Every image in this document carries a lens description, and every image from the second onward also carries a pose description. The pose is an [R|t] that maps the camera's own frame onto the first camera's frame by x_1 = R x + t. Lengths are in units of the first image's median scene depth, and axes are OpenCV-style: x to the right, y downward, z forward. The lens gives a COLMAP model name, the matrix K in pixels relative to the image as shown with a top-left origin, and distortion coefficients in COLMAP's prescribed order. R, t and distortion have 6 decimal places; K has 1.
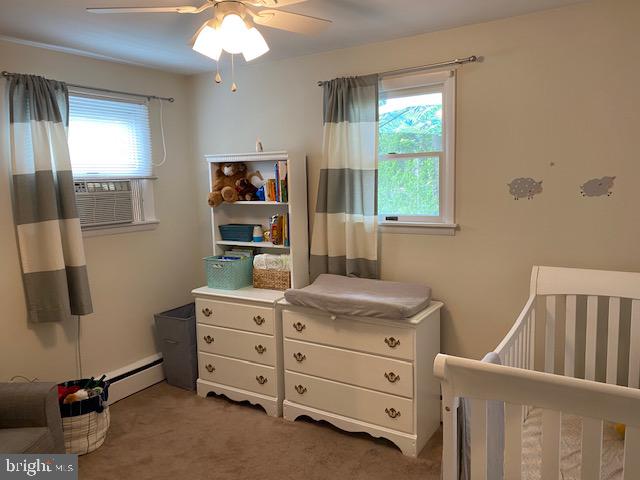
lens RADIAL K [[480.8, 0, 320.0], [0, 480.8, 240.0], [0, 0, 1]] dist [0.004789, -0.049787]
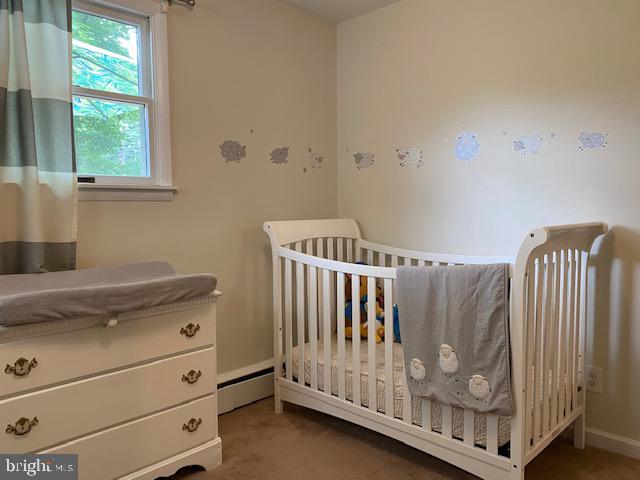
lens RADIAL K [[480.8, 0, 320.0], [0, 480.8, 240.0], [0, 0, 1]] dist [0.004789, -0.049787]
pose [[0.194637, -0.047006, 0.979748, -0.536752], [0.121744, 0.992285, 0.023422, 0.076582], [-0.973291, 0.114720, 0.198858, 0.619329]]
